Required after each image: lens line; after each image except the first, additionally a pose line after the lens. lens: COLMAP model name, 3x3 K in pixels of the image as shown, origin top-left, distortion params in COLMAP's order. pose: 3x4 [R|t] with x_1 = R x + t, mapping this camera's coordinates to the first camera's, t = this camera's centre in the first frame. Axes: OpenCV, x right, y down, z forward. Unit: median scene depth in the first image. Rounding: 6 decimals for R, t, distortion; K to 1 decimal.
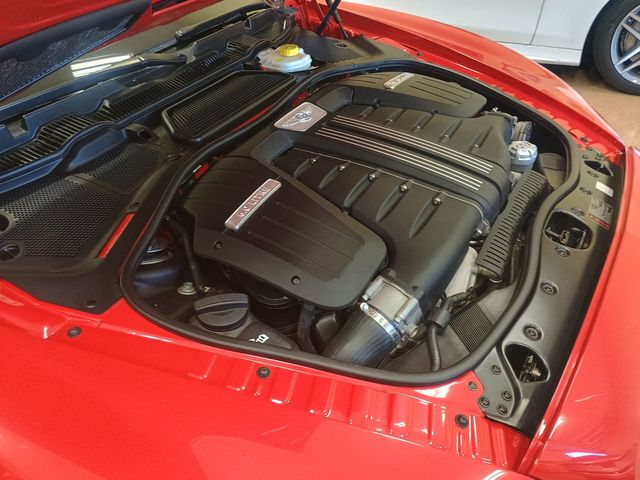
lens RADIAL K [[559.8, 0, 317.9], [0, 559.8, 237.6], [0, 0, 1]] dist [0.068993, -0.083020]
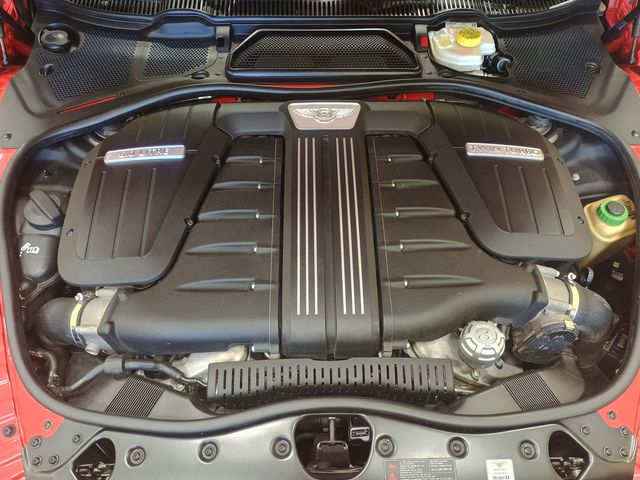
lens RADIAL K [[559.8, 0, 317.9], [0, 559.8, 237.6], [0, 0, 1]] dist [0.068993, -0.083020]
pose [[0.518558, 0.680713, -0.517424, 0.646999], [-0.537282, 0.730162, 0.422128, -0.524344], [0.665151, 0.059105, 0.744366, 0.435567]]
